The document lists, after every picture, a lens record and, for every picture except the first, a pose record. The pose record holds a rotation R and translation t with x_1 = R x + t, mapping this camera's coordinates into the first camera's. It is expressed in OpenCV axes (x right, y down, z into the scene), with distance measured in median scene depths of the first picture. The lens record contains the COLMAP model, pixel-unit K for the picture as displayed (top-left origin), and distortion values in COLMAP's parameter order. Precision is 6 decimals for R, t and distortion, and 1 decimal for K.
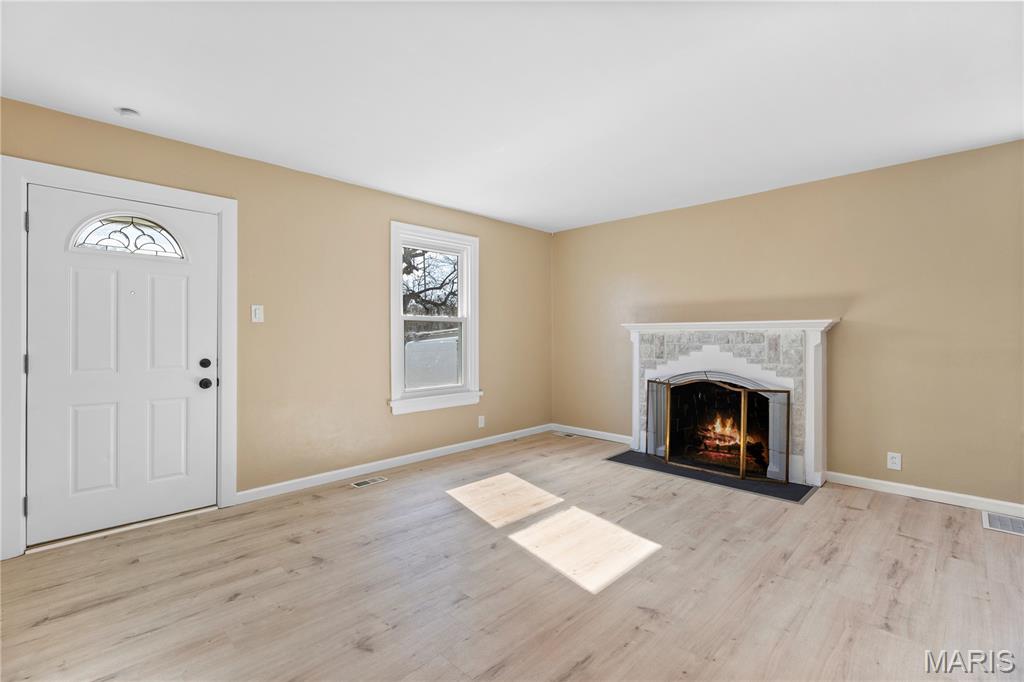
lens RADIAL K [[463.2, 0, 510.1], [0, 463.2, 333.6], [0, 0, 1]] dist [0.003219, 0.000142]
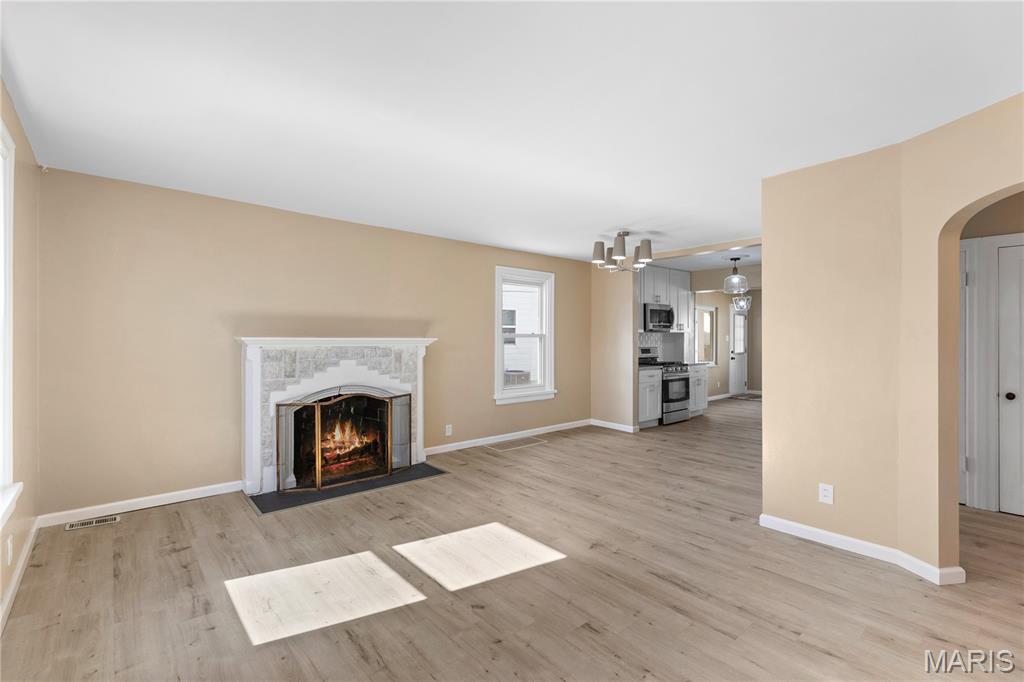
lens RADIAL K [[458.9, 0, 511.4], [0, 458.9, 338.6], [0, 0, 1]] dist [0.004323, 0.000466]
pose [[0.077238, 0.002077, 0.997011, -0.637452], [-0.007356, 0.999972, -0.001513, -0.027382], [-0.996986, -0.007217, 0.077251, 0.634060]]
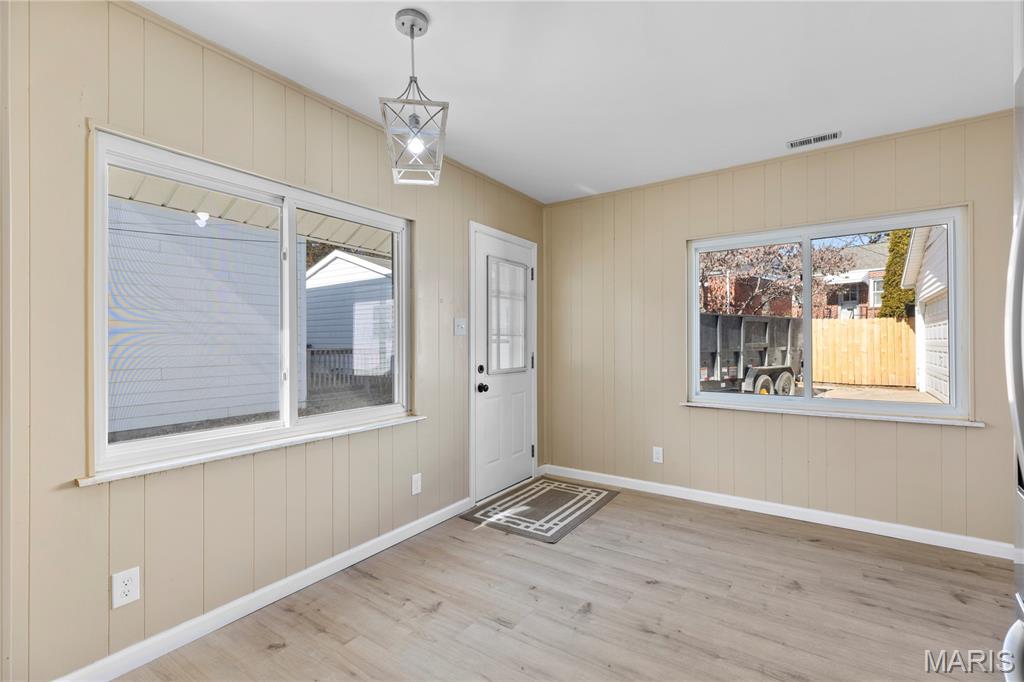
lens RADIAL K [[458.9, 0, 511.4], [0, 458.9, 338.6], [0, 0, 1]] dist [0.004323, 0.000466]
pose [[-0.173999, 0.009424, 0.984701, 1.330442], [-0.001707, 0.999950, -0.009871, -0.010643], [-0.984744, -0.003399, -0.173975, -0.390106]]
